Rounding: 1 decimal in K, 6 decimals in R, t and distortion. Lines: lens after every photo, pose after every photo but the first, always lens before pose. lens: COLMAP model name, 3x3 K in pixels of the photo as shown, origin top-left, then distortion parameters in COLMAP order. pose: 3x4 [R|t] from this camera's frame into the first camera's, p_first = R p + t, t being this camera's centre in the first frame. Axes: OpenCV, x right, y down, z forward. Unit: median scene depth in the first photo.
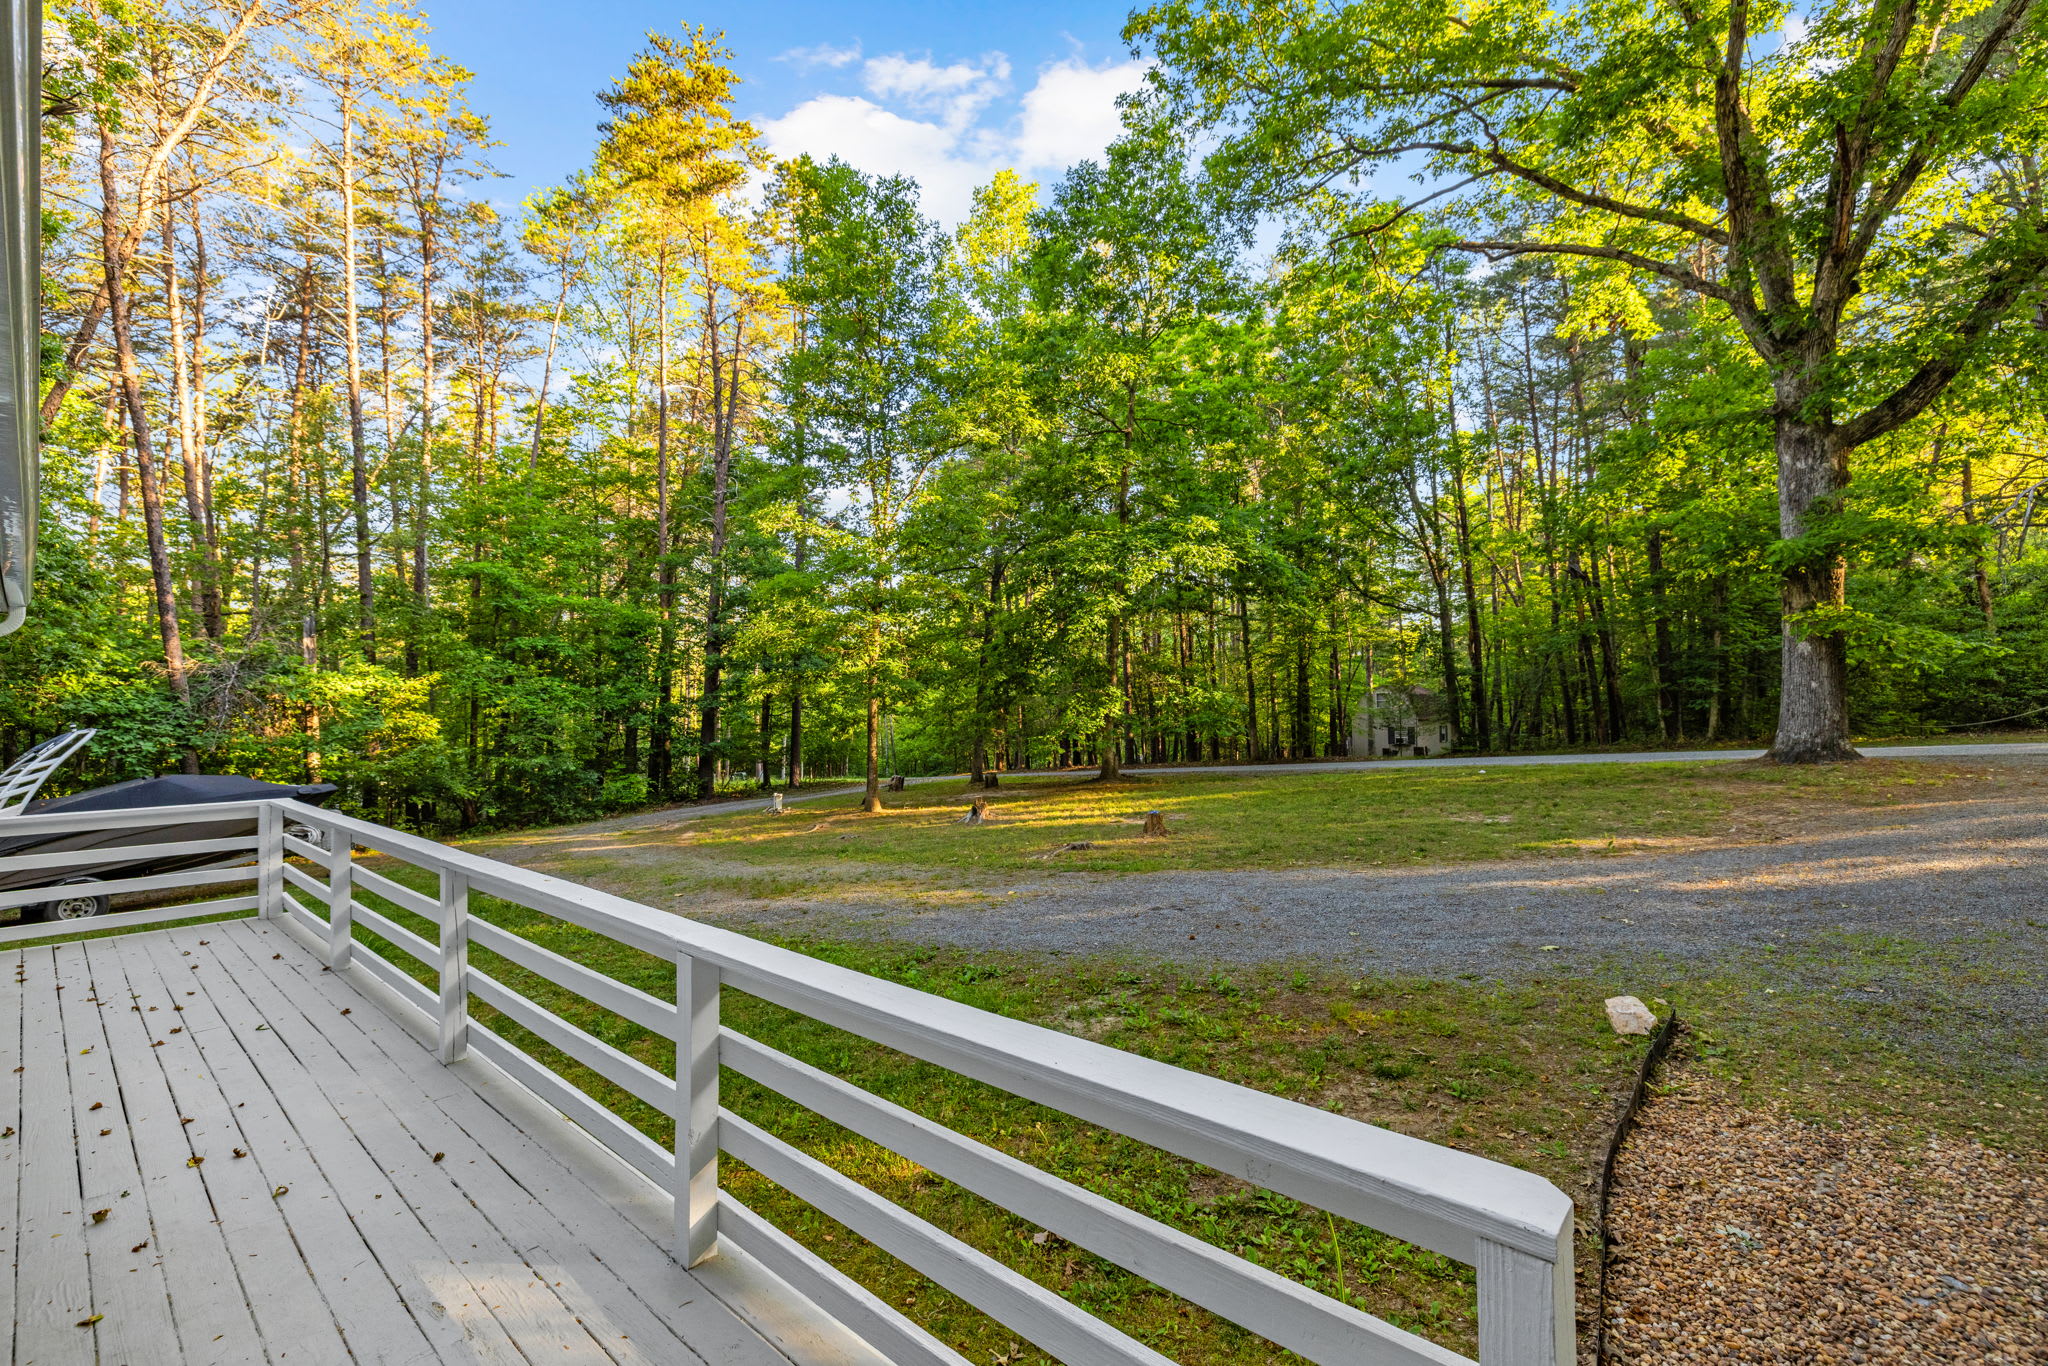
lens RADIAL K [[868.6, 0, 1022.6], [0, 868.6, 712.5], [0, 0, 1]] dist [0.000006, -0.000037]
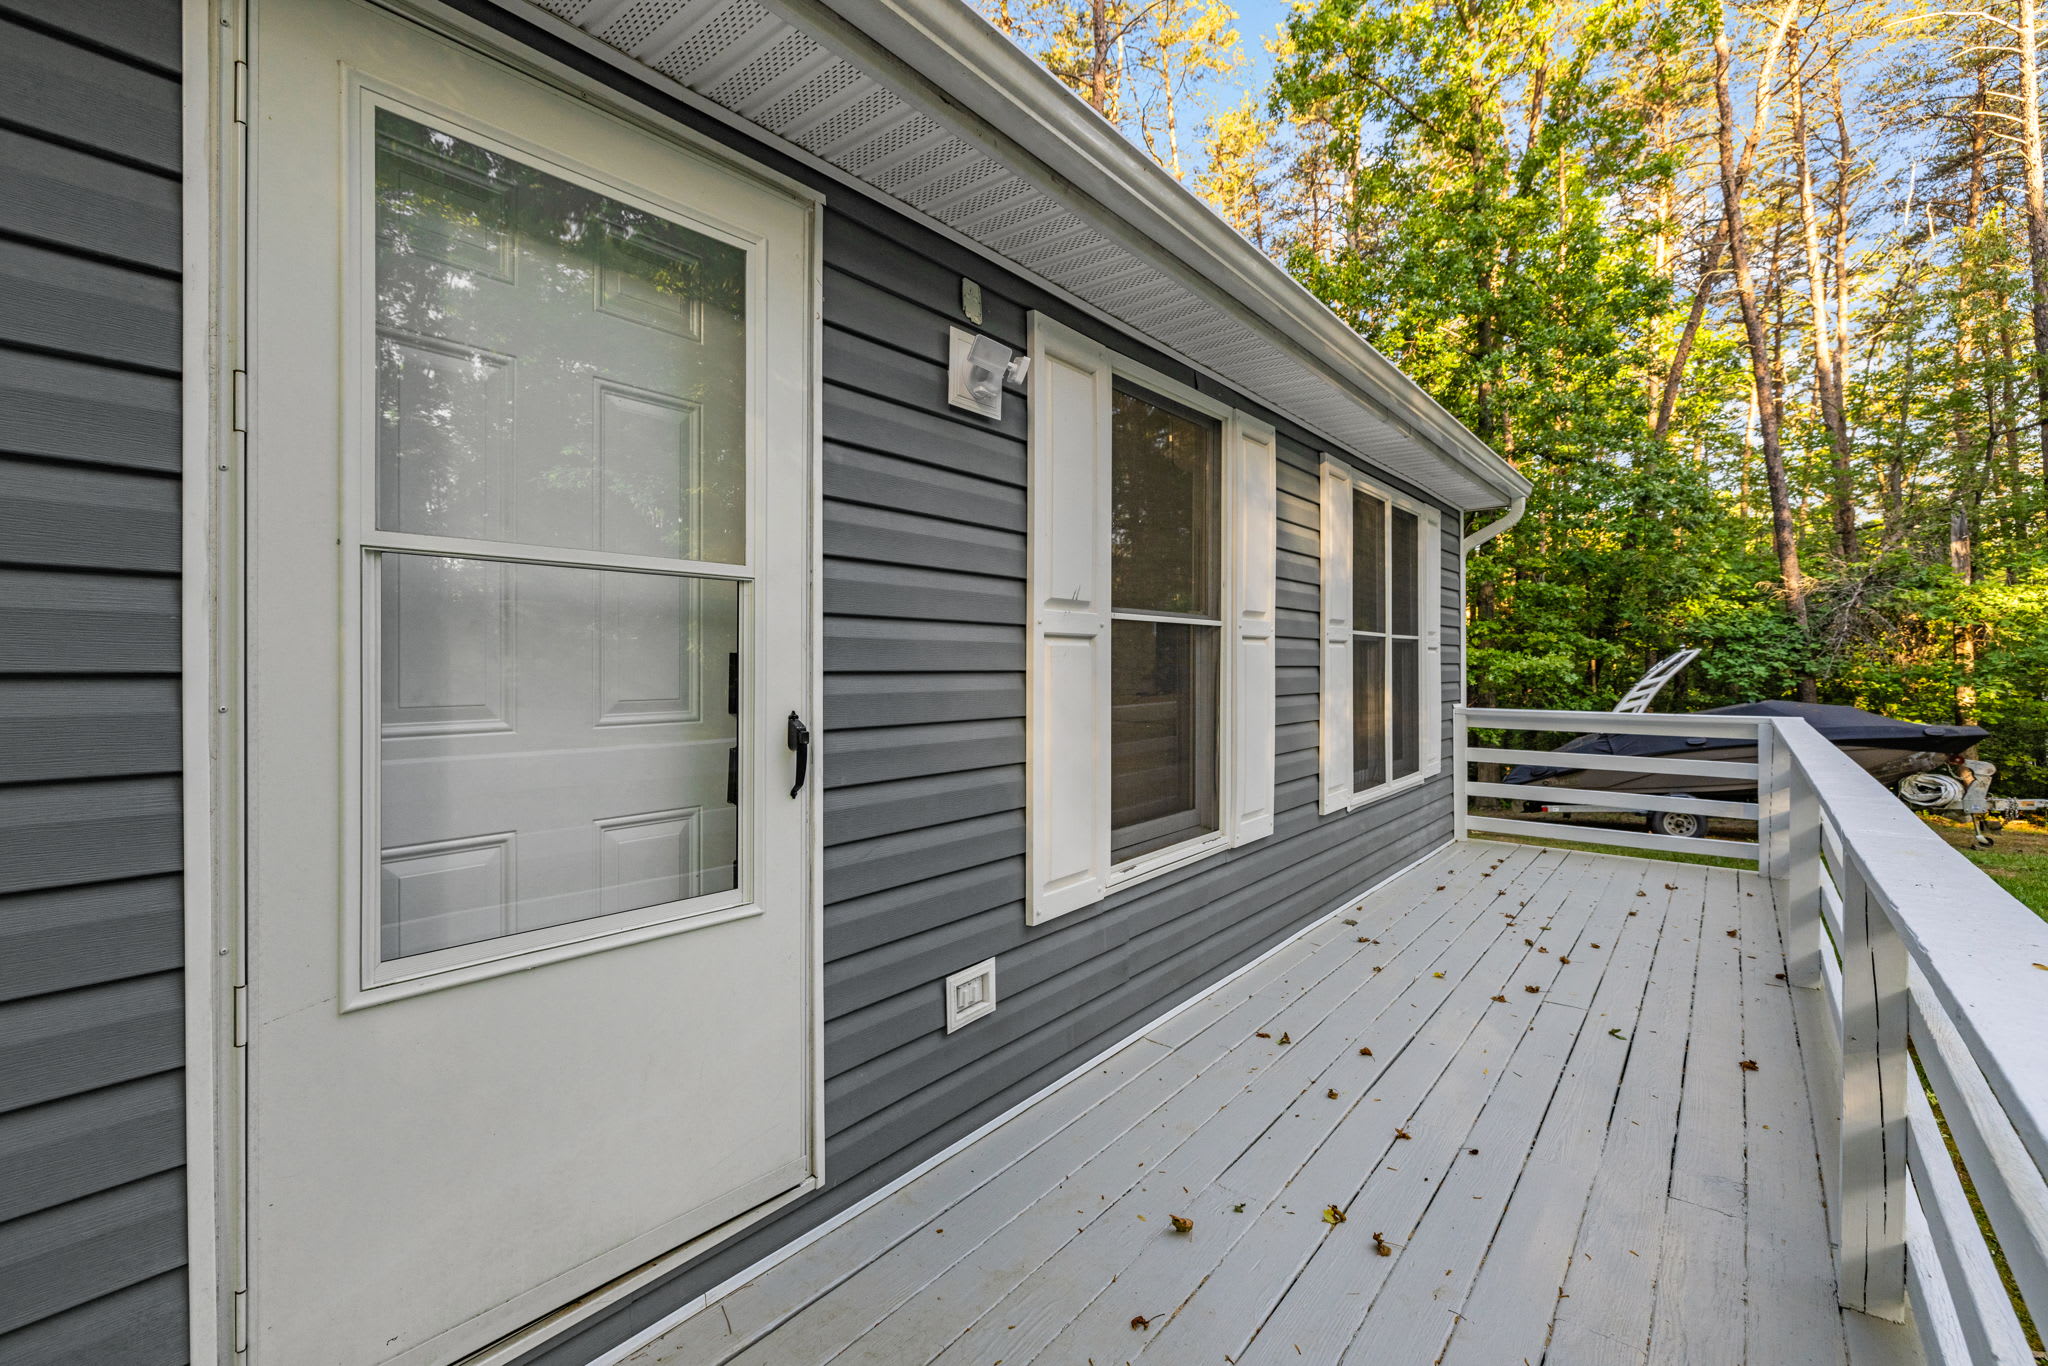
lens RADIAL K [[888.8, 0, 1019.6], [0, 888.8, 661.5], [0, 0, 1]] dist [-0.002461, -0.000524]
pose [[0.037876, 0.008873, -0.999243, -0.062507], [-0.000917, 0.999960, 0.008844, 0.020947], [0.999282, 0.000581, 0.037883, 0.147932]]
